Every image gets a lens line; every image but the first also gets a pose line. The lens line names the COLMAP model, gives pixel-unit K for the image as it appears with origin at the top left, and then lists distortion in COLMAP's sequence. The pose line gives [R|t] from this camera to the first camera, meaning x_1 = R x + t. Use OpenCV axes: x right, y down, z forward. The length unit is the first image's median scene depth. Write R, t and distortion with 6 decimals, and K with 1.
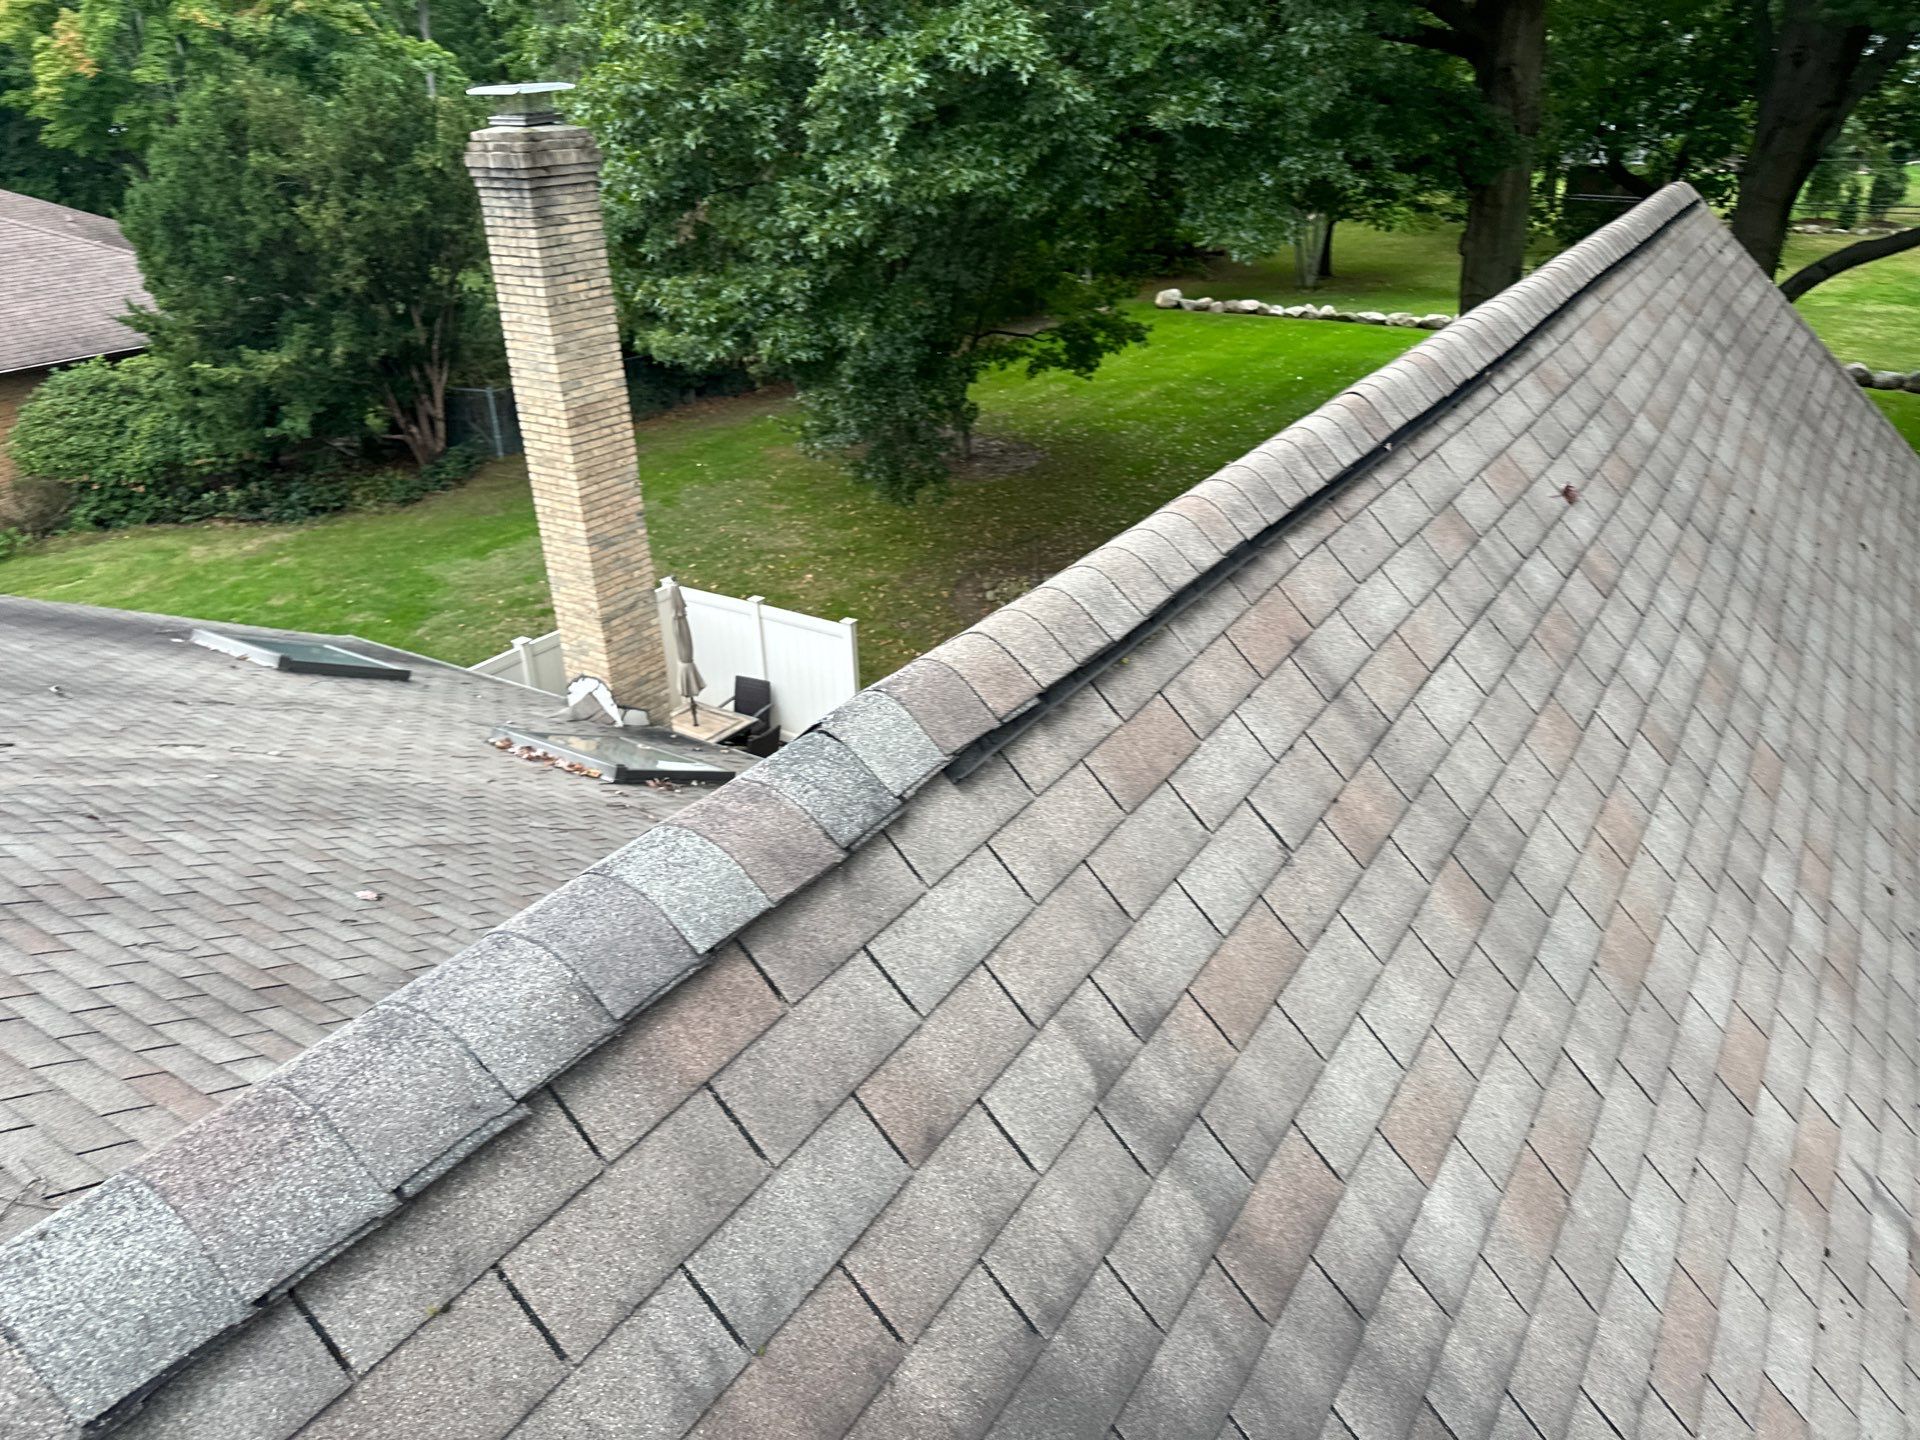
lens RADIAL K [[1357.9, 0, 960.0], [0, 1357.9, 720.0], [0, 0, 1]] dist [0.077932, -0.067345]
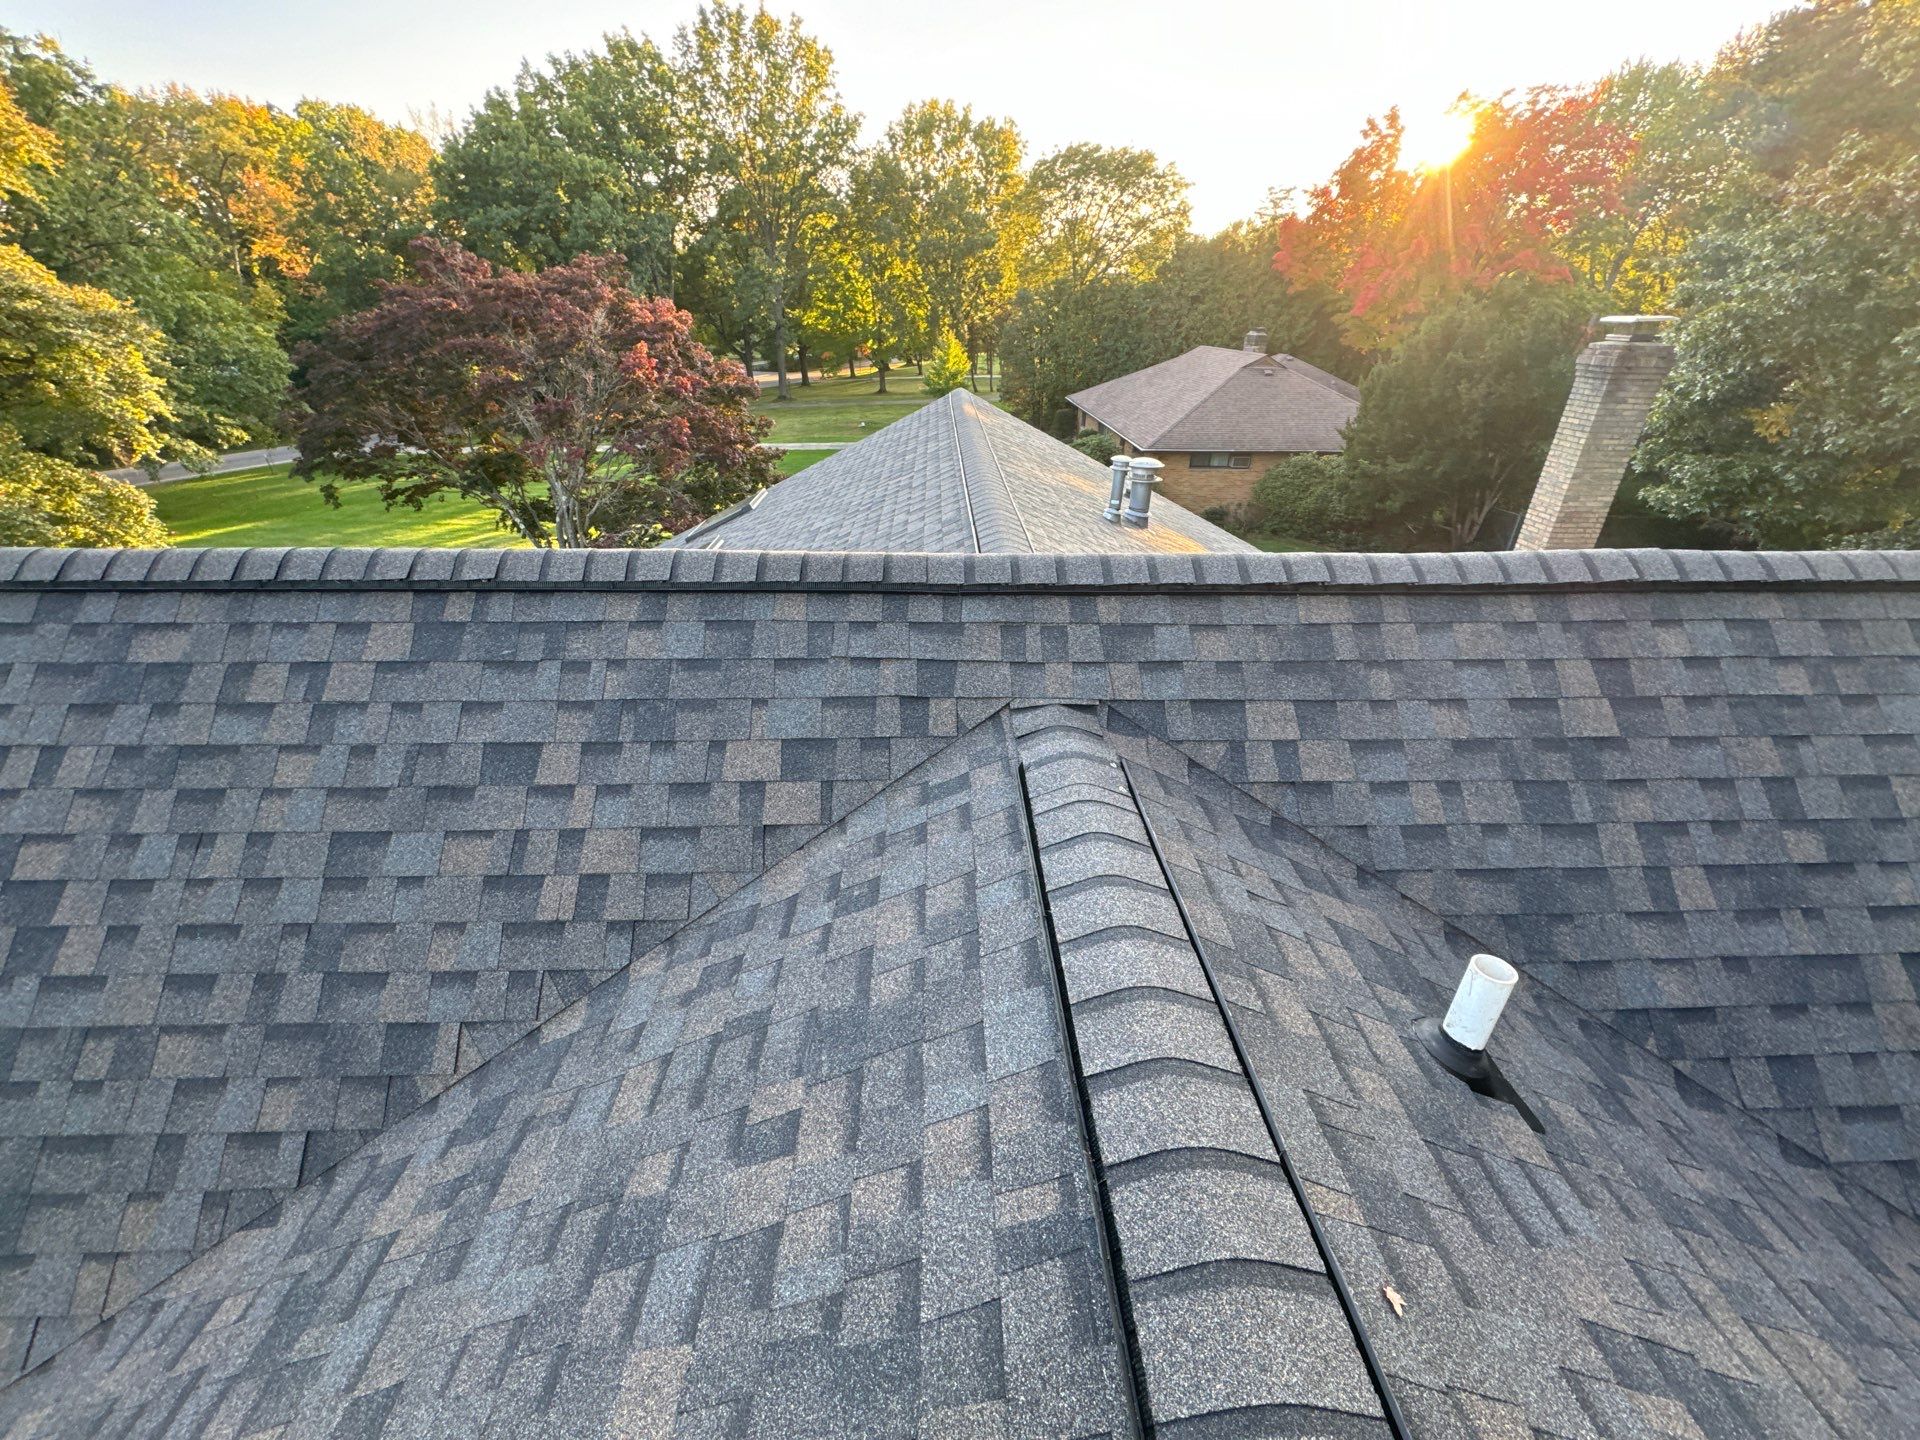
lens RADIAL K [[757.3, 0, 959.2], [0, 757.3, 715.1], [0, 0, 1]] dist [-0.002488, -0.000206]
pose [[0.560738, 0.427924, -0.708840, 0.053240], [-0.384700, 0.892728, 0.234614, 0.051622], [0.733198, 0.141134, 0.665208, -0.099732]]
